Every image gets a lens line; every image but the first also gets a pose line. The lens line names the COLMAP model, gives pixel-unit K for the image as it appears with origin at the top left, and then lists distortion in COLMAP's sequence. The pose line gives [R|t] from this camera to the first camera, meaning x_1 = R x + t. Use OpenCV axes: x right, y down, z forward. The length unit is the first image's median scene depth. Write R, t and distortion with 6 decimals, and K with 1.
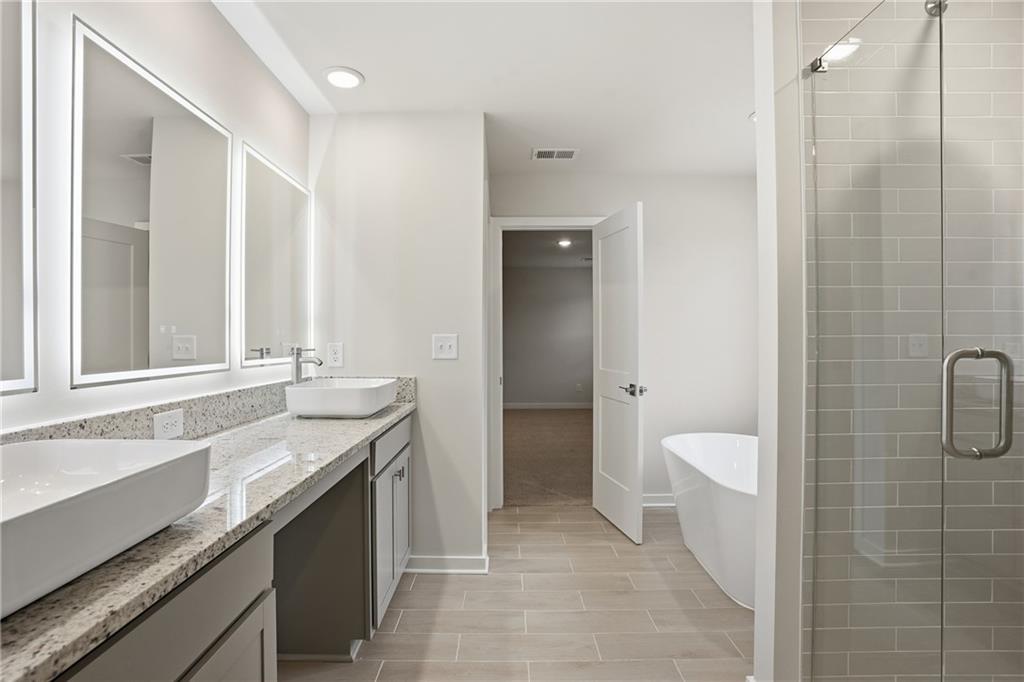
lens RADIAL K [[503.8, 0, 502.0], [0, 503.8, 340.7], [0, 0, 1]] dist [-0.077117, 0.010518]
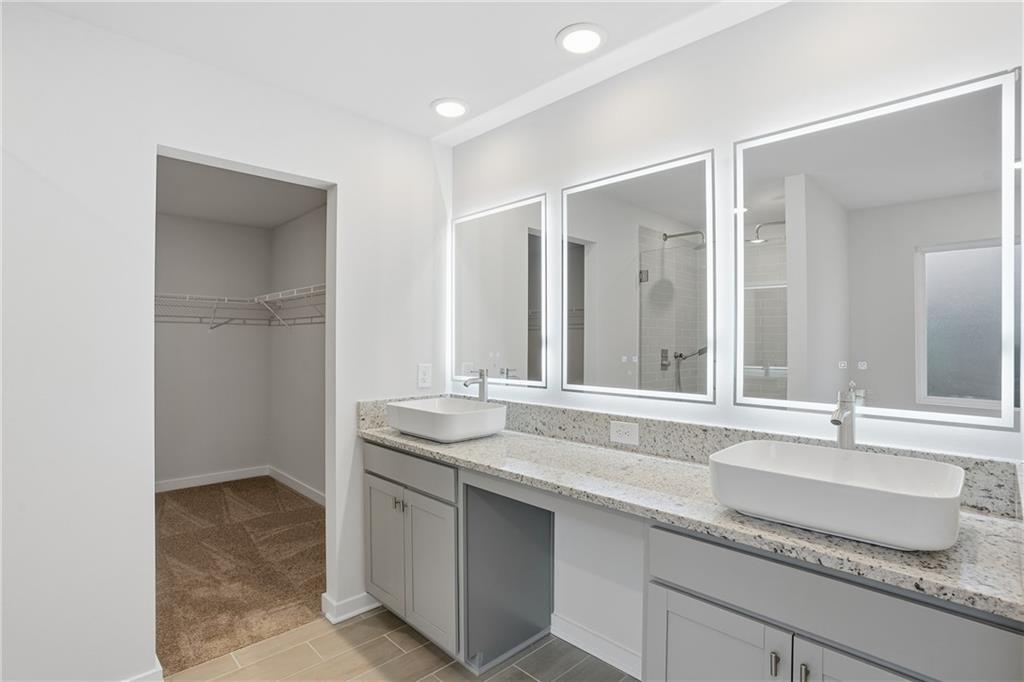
lens RADIAL K [[503.8, 0, 502.0], [0, 503.8, 340.7], [0, 0, 1]] dist [-0.077117, 0.010518]
pose [[-0.714065, -0.023769, -0.699676, 0.450882], [-0.020420, 0.999705, -0.013121, -0.044007], [0.699782, 0.004919, -0.714340, 1.605709]]
